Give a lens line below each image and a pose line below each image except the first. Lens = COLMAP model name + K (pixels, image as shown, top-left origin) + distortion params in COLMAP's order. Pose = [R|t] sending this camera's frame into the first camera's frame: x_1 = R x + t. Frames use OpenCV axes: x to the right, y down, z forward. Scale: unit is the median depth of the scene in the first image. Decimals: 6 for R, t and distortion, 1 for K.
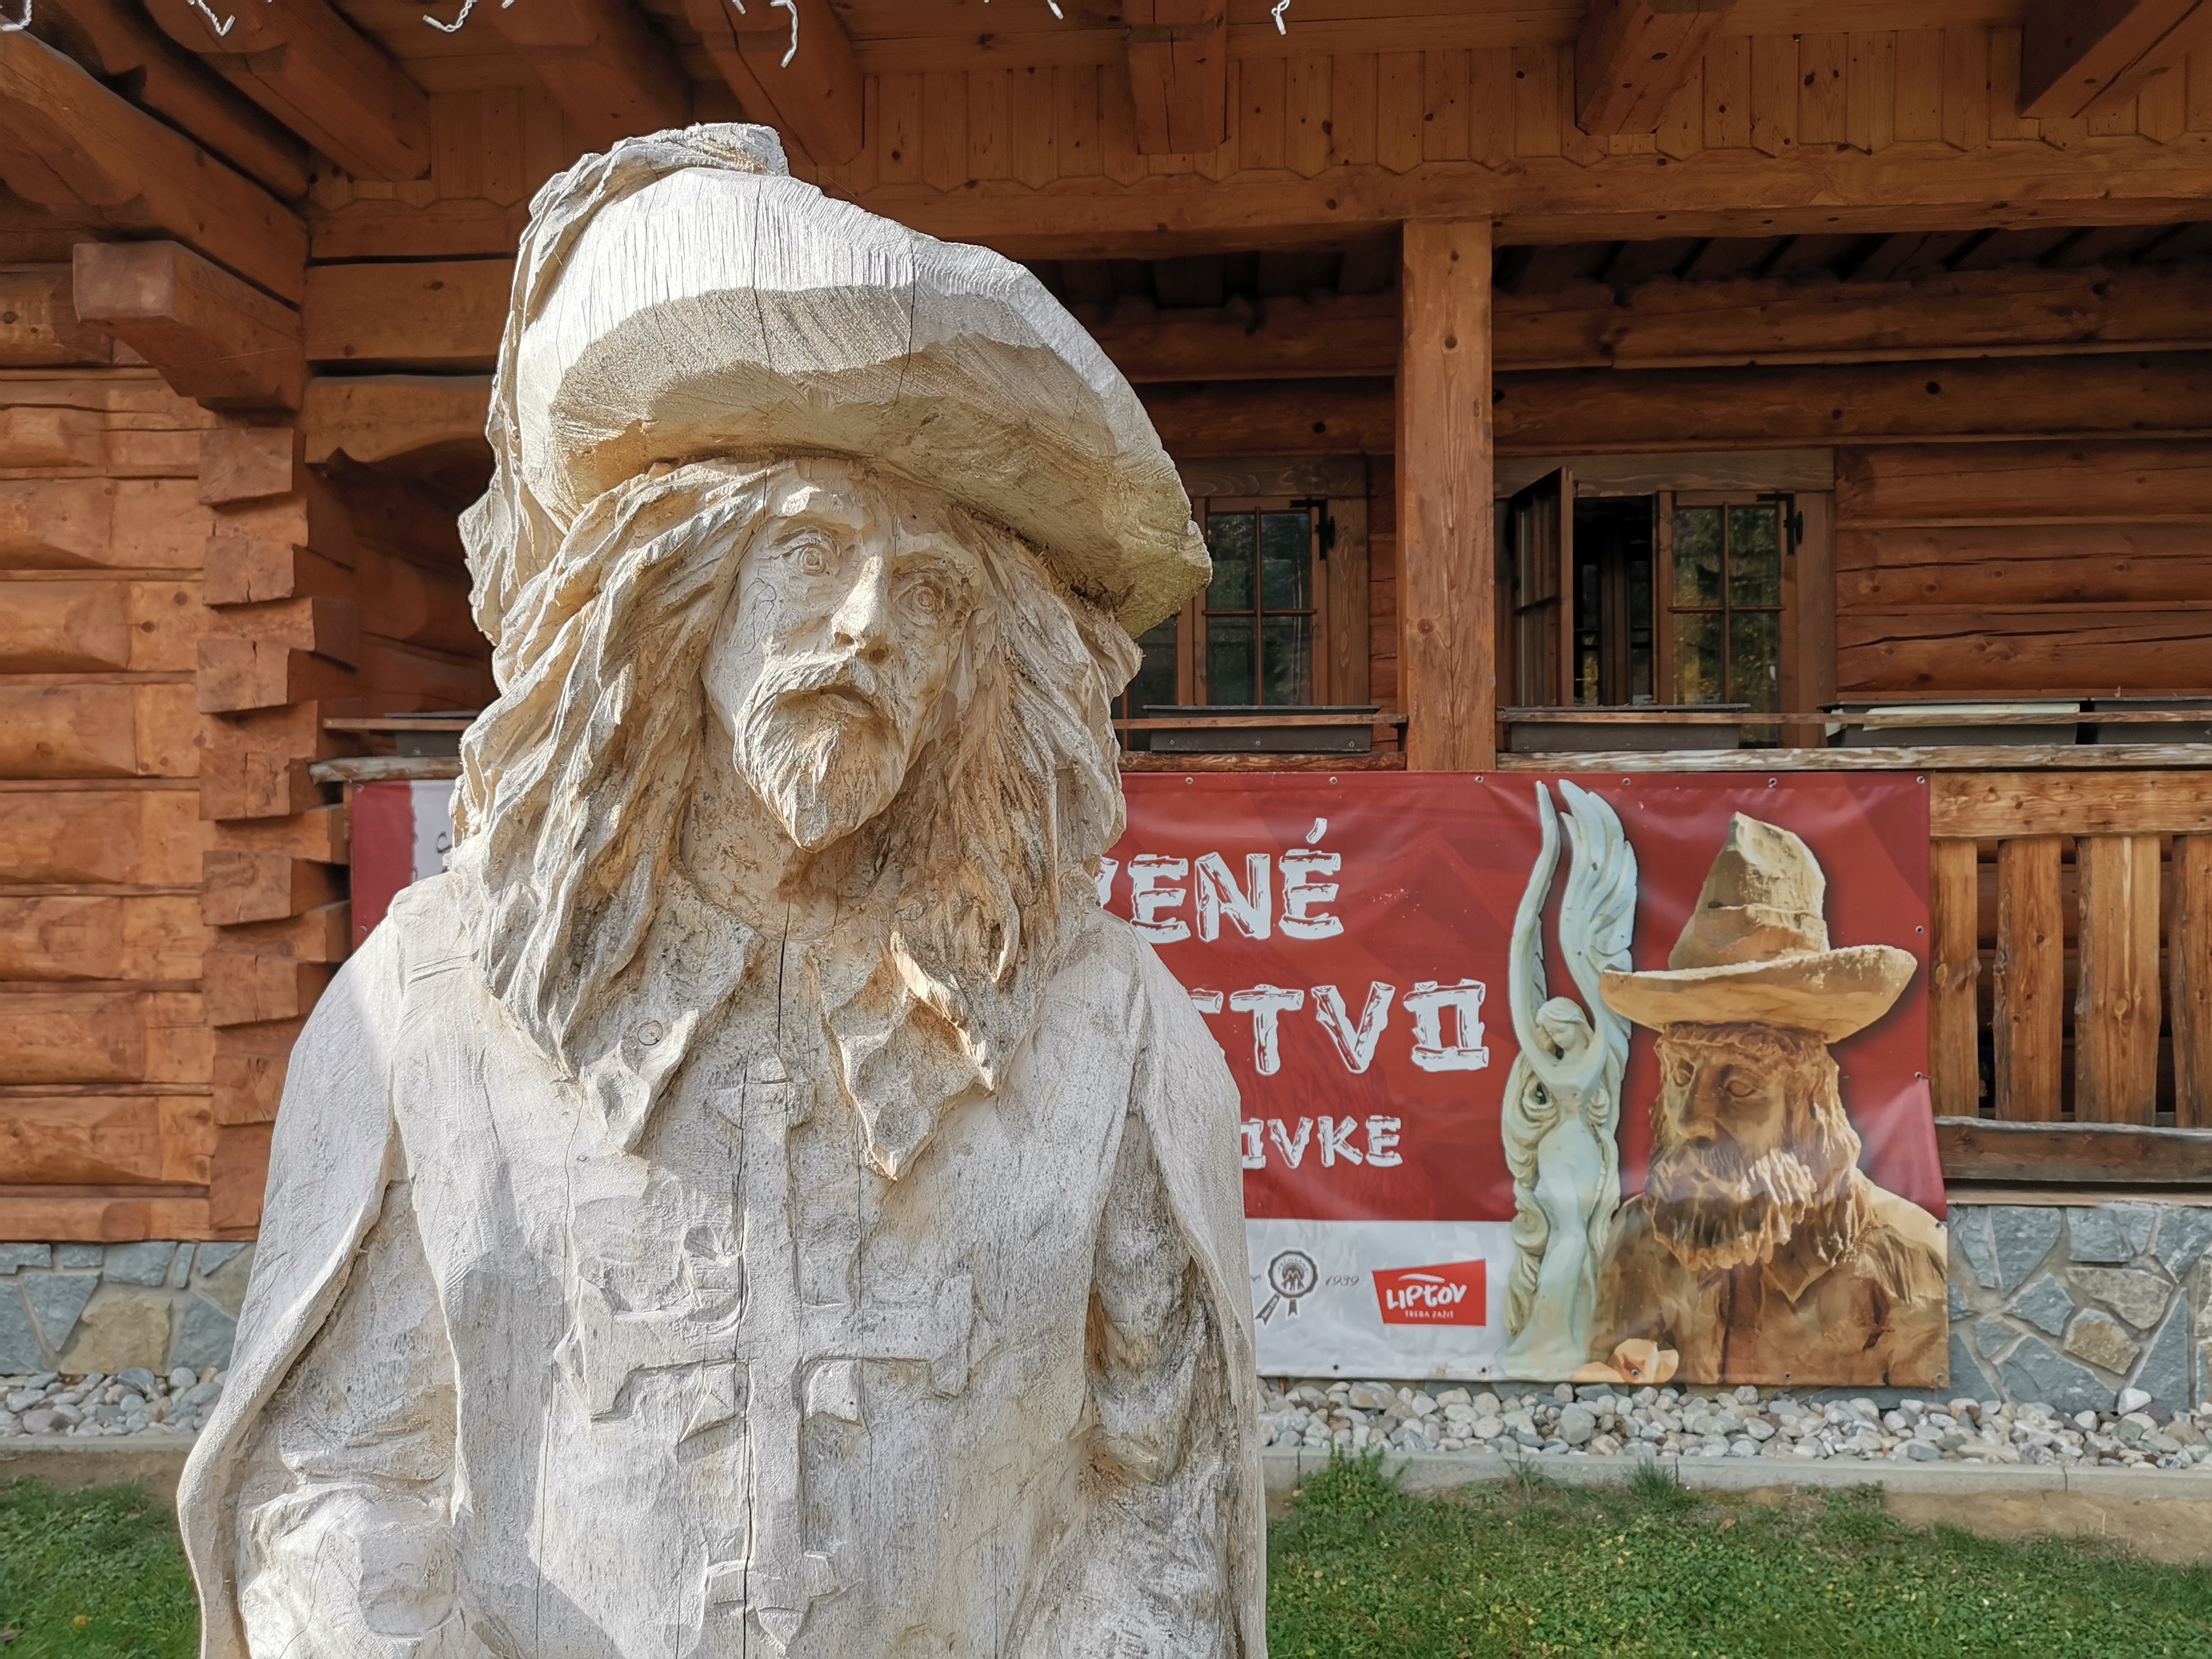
lens RADIAL K [[1716.9, 0, 1113.3], [0, 1716.9, 819.5], [0, 0, 1]] dist [0.013702, 0.001750]
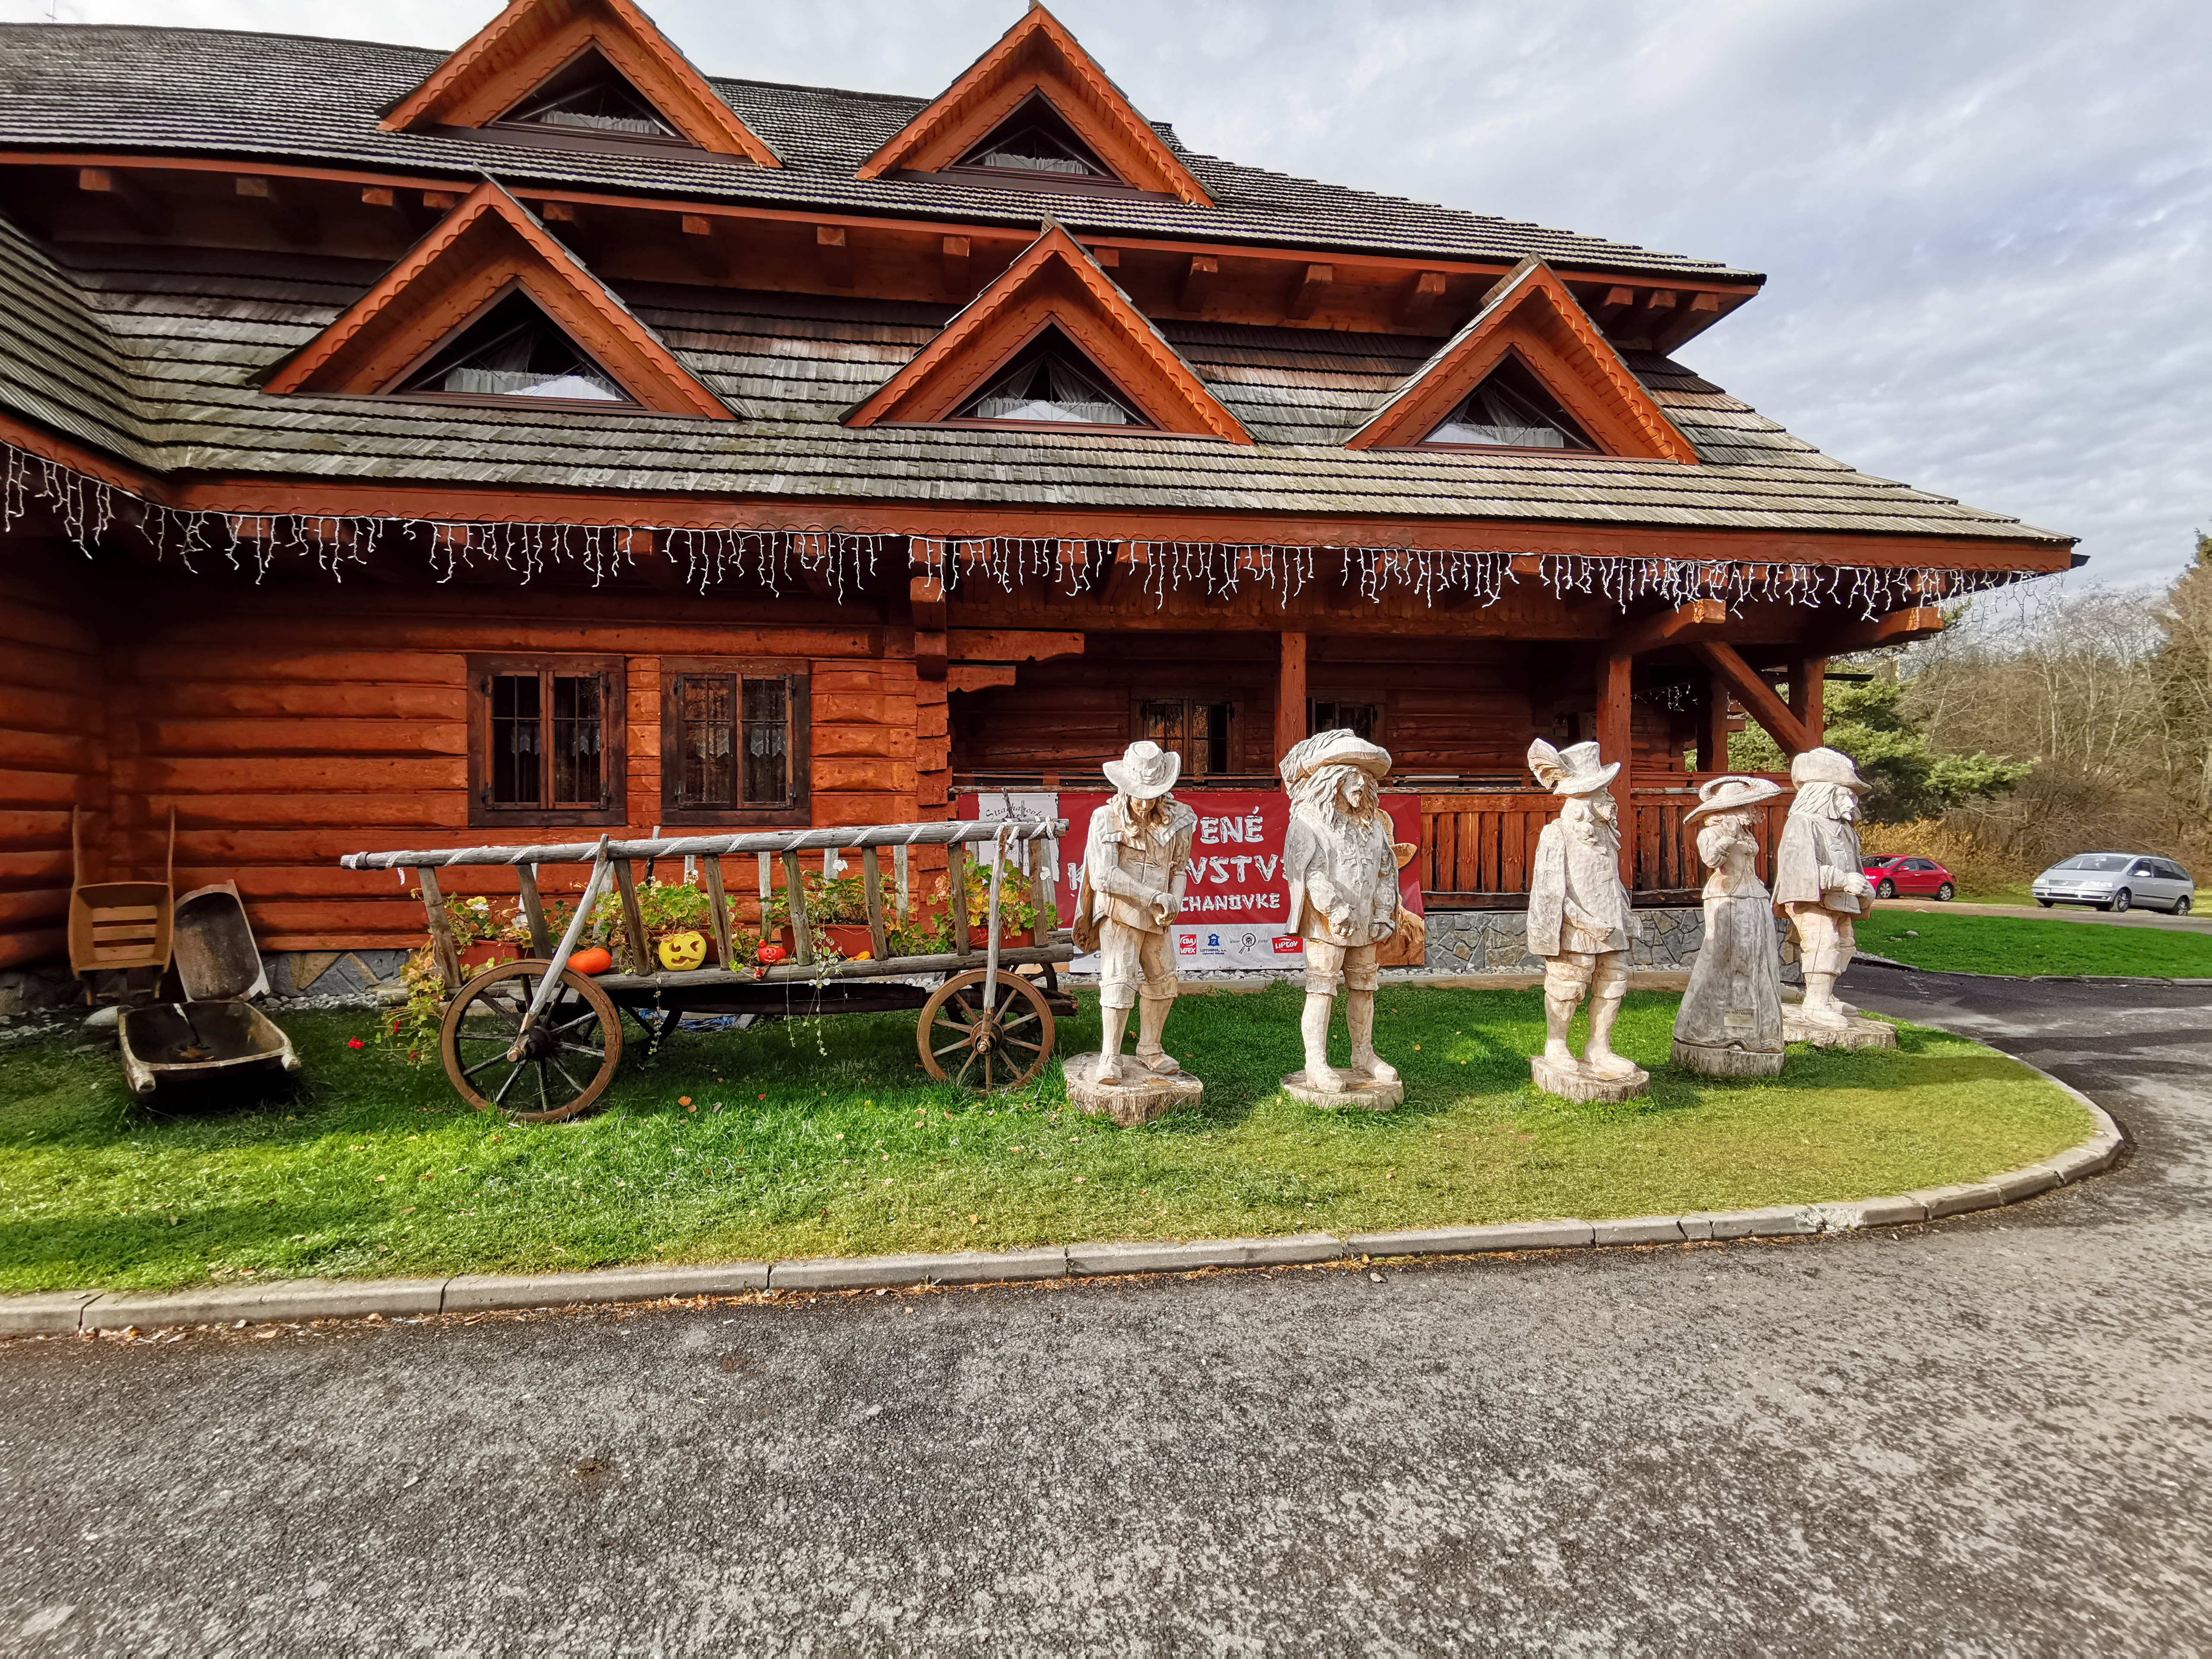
lens RADIAL K [[1038.6, 0, 1109.9], [0, 1038.6, 831.8], [0, 0, 1]] dist [-0.000093, 0.000004]
pose [[0.977556, -0.000097, 0.210674, -1.837175], [-0.004337, 0.999779, 0.020582, 0.026289], [-0.210629, -0.021034, 0.977340, -2.919963]]
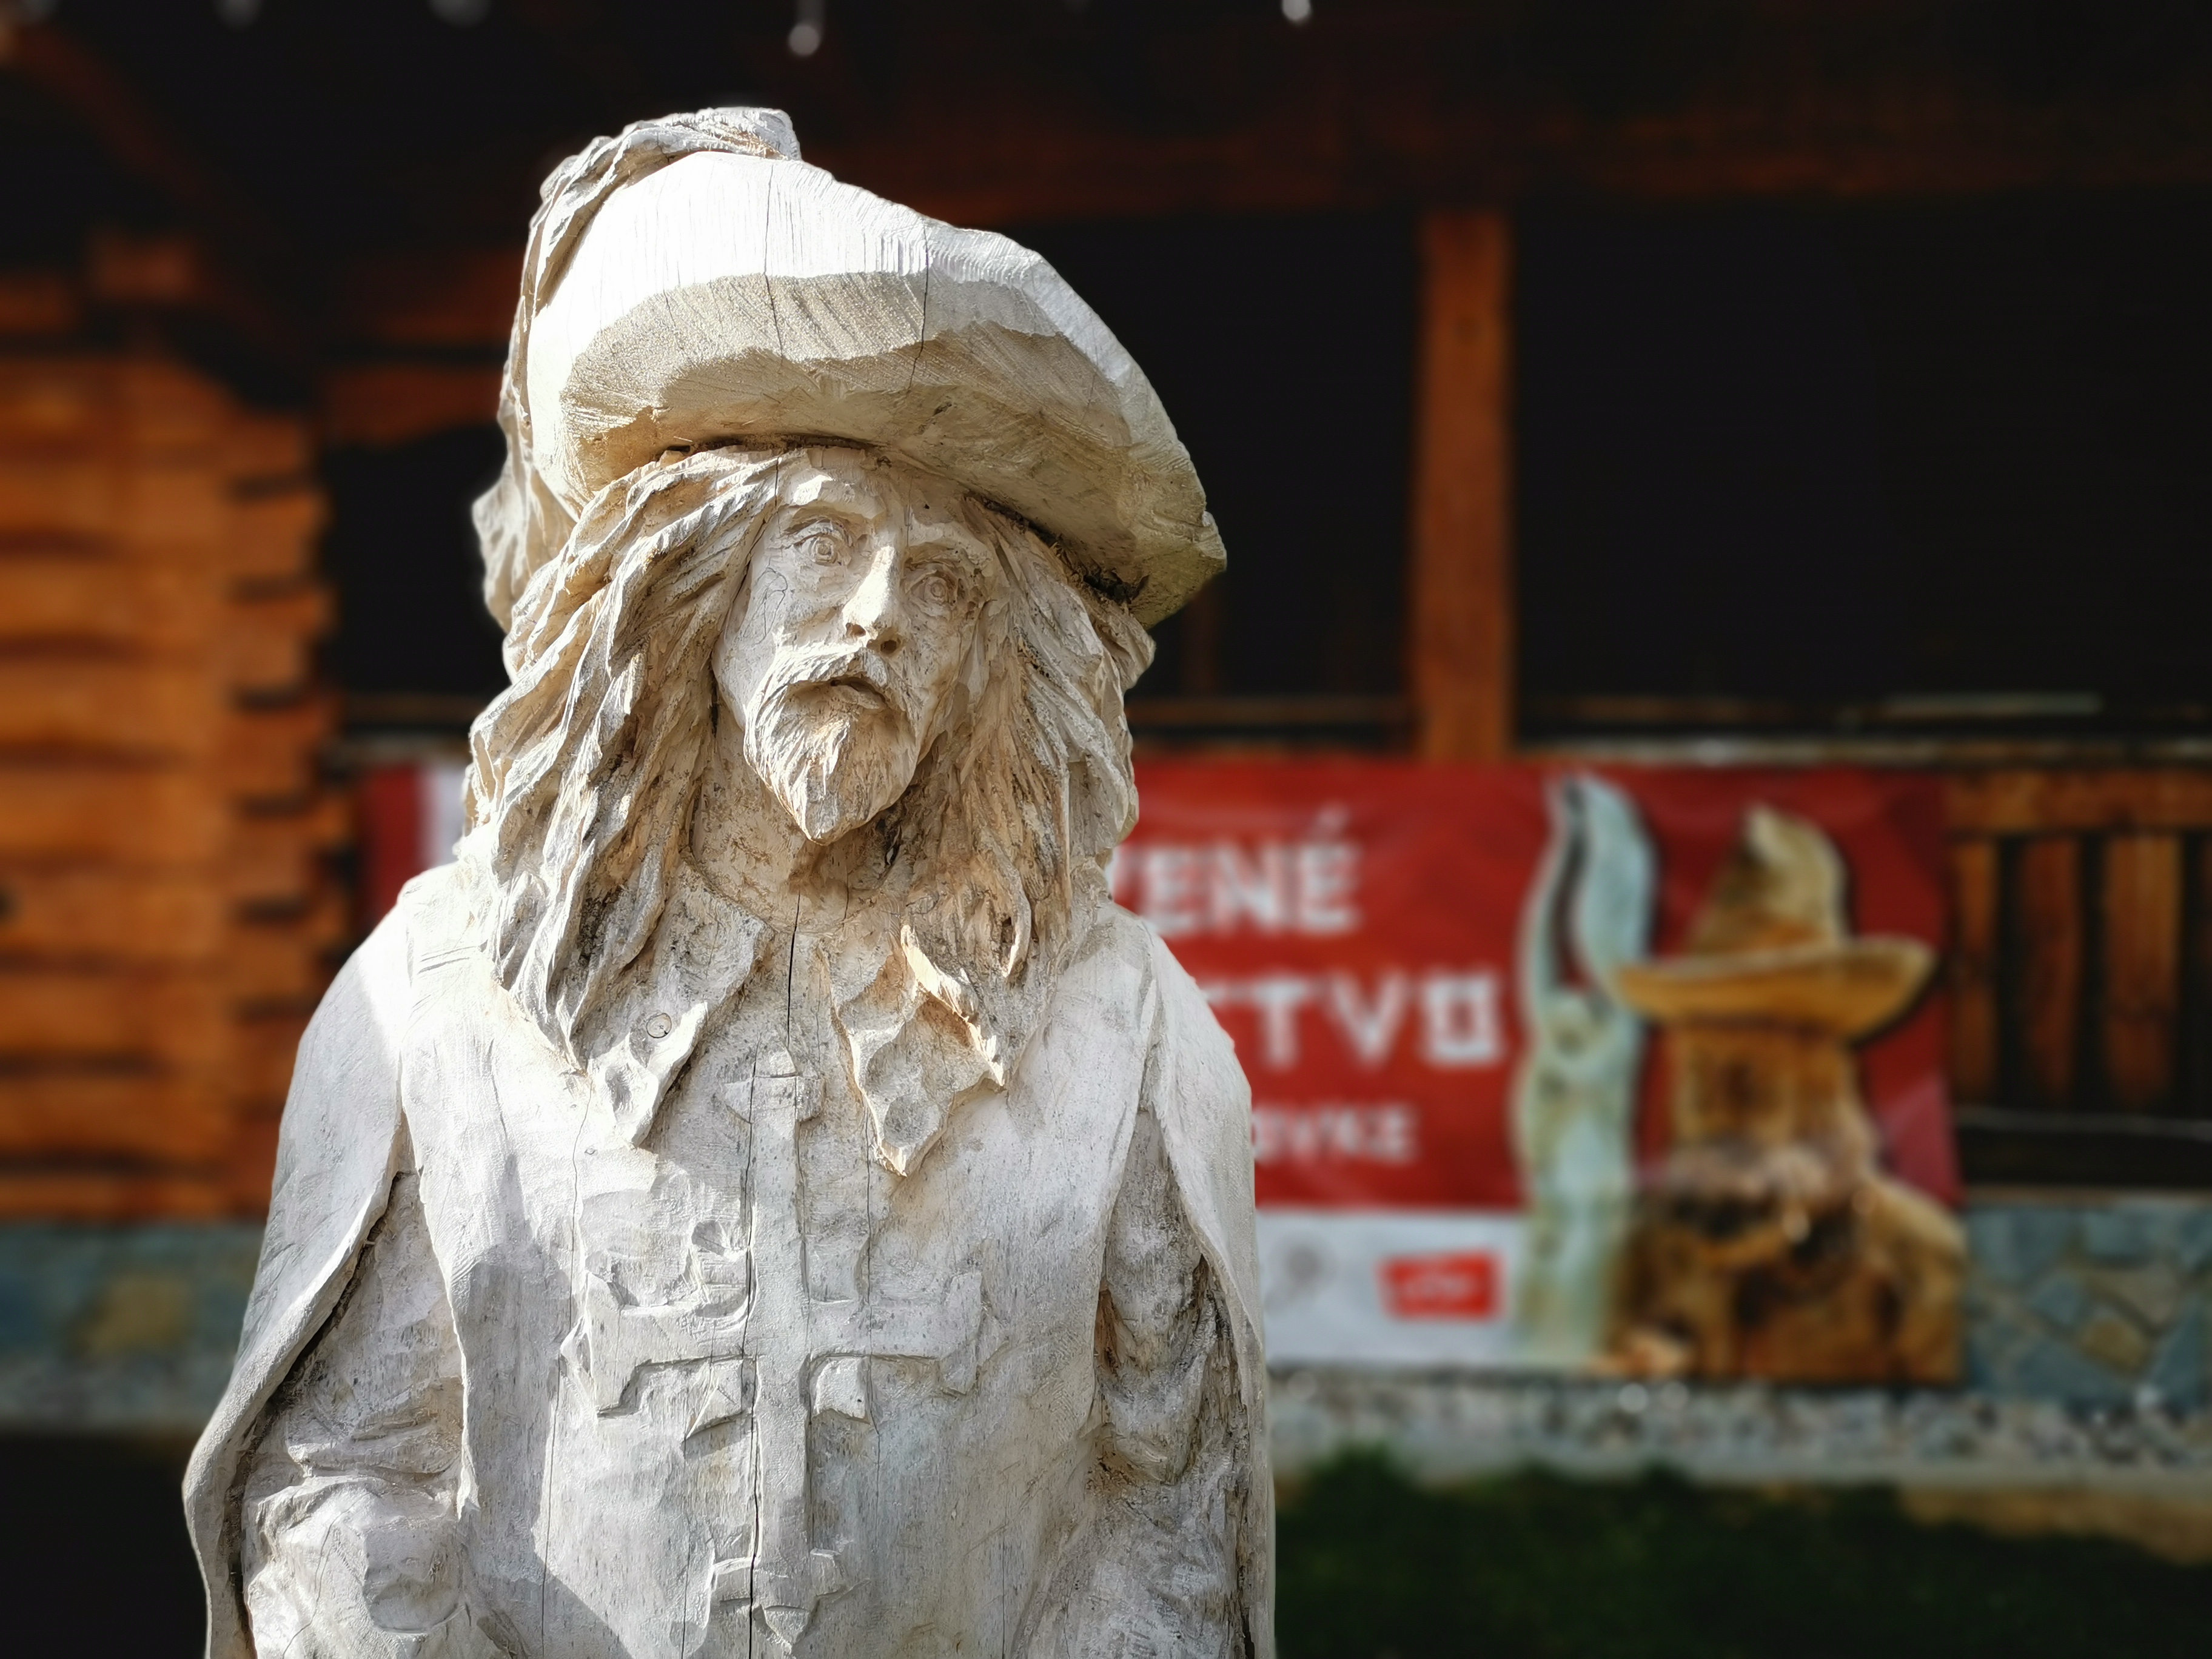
lens RADIAL K [[1716.9, 0, 1113.8], [0, 1716.9, 823.6], [0, 0, 1]] dist [0.013702, 0.001750]
pose [[0.999959, 0.005933, -0.006891, -0.000150], [-0.005866, 0.999934, 0.009841, -0.003719], [0.006949, -0.009801, 0.999928, 0.008536]]
